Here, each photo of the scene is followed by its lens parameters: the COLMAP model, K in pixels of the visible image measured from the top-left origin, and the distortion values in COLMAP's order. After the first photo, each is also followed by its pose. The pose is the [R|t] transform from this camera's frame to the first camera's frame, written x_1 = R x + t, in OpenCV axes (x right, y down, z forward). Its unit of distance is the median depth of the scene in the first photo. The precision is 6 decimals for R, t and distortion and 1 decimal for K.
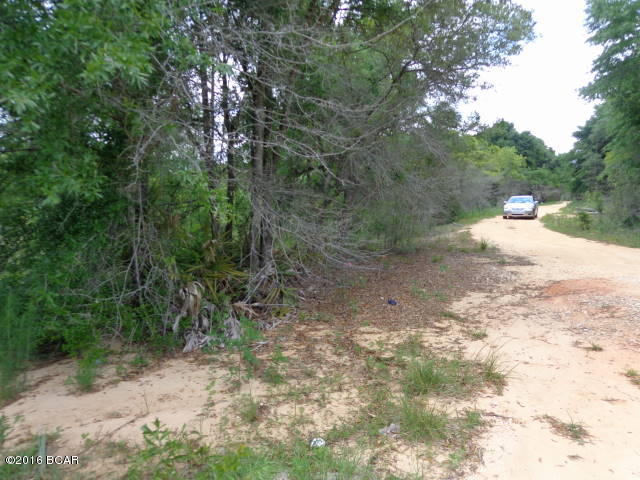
lens RADIAL K [[443.5, 0, 318.4], [0, 443.5, 238.5], [0, 0, 1]] dist [0.001074, -0.000464]
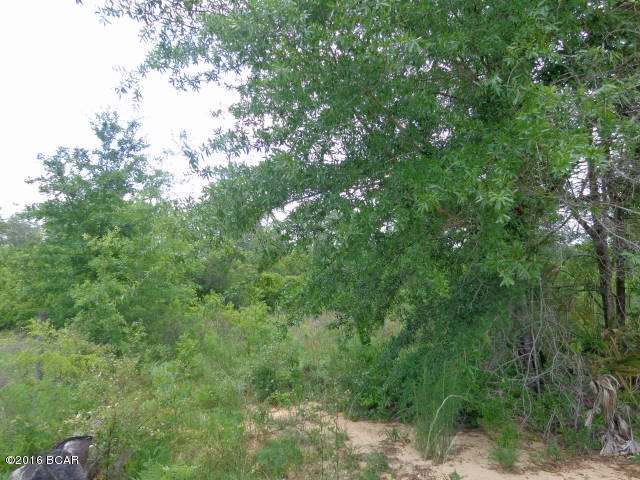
lens RADIAL K [[443.5, 0, 318.4], [0, 443.5, 238.5], [0, 0, 1]] dist [0.001074, -0.000464]
pose [[0.760575, -0.049651, -0.647349, -0.139859], [-0.075203, 0.983623, -0.163799, 0.017596], [0.644881, 0.173264, 0.744385, -0.105562]]
